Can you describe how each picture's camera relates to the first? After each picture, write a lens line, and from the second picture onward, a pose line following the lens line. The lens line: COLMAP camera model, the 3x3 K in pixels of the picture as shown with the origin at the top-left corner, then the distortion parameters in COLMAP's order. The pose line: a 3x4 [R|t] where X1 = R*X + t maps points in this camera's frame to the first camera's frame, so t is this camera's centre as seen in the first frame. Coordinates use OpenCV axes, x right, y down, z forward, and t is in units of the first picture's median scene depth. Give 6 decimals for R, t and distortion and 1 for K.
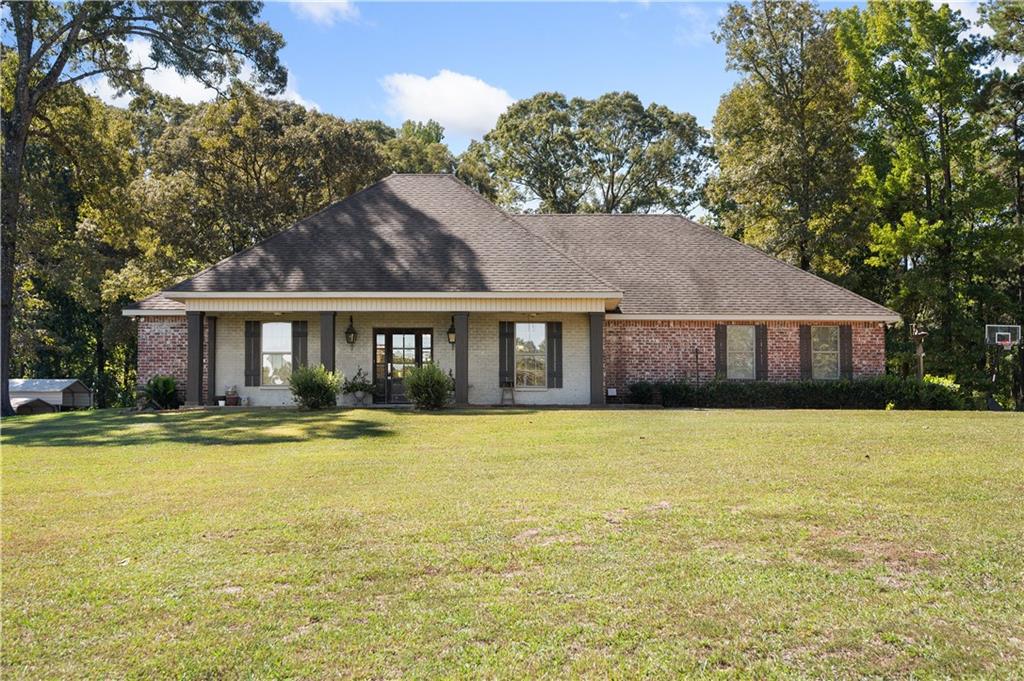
lens RADIAL K [[901.4, 0, 514.8], [0, 901.4, 369.2], [0, 0, 1]] dist [-0.009084, -0.006262]
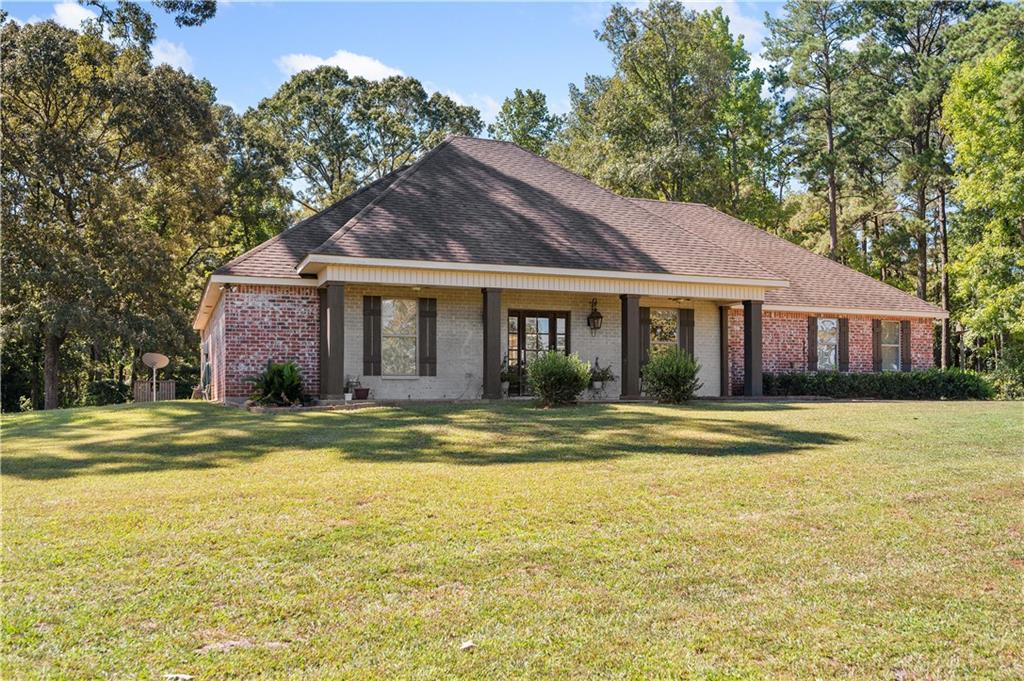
lens RADIAL K [[883.5, 0, 512.0], [0, 883.5, 340.5], [0, 0, 1]] dist [0.008332, 0.001588]
pose [[0.925076, 0.018637, 0.379324, -0.475632], [-0.012043, 0.999732, -0.019751, 0.001359], [-0.379590, 0.013703, 0.925053, 0.206014]]
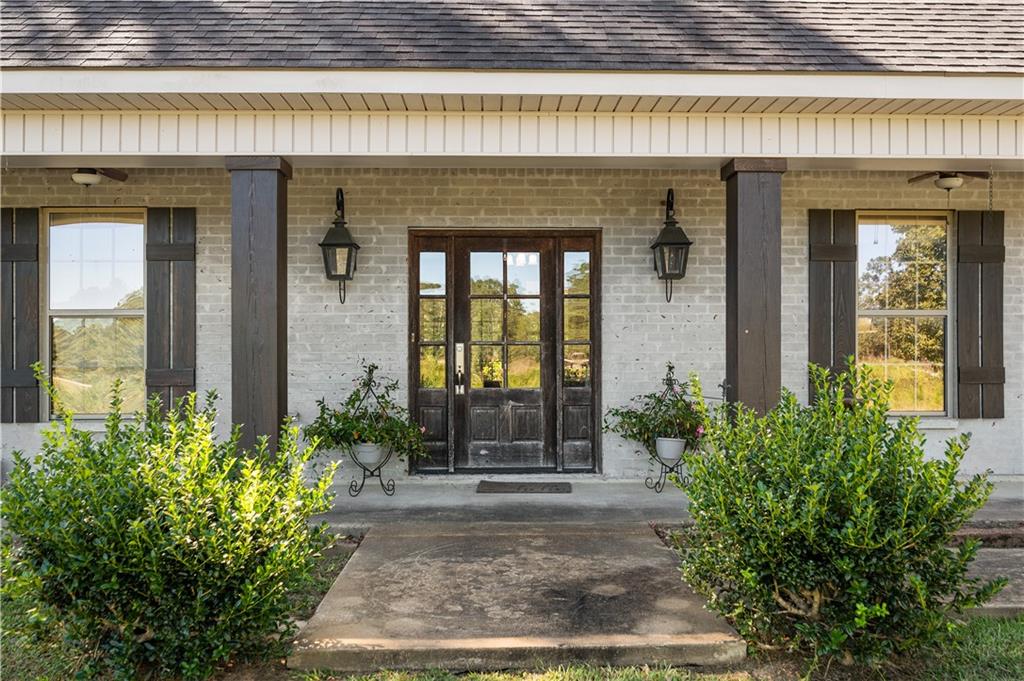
lens RADIAL K [[903.8, 0, 507.4], [0, 903.8, 316.7], [0, 0, 1]] dist [-0.044827, 0.001270]
pose [[0.999136, -0.005000, 0.041263, -0.135688], [0.004783, 0.999974, 0.005354, -0.017422], [-0.041289, -0.005152, 0.999134, 0.684324]]
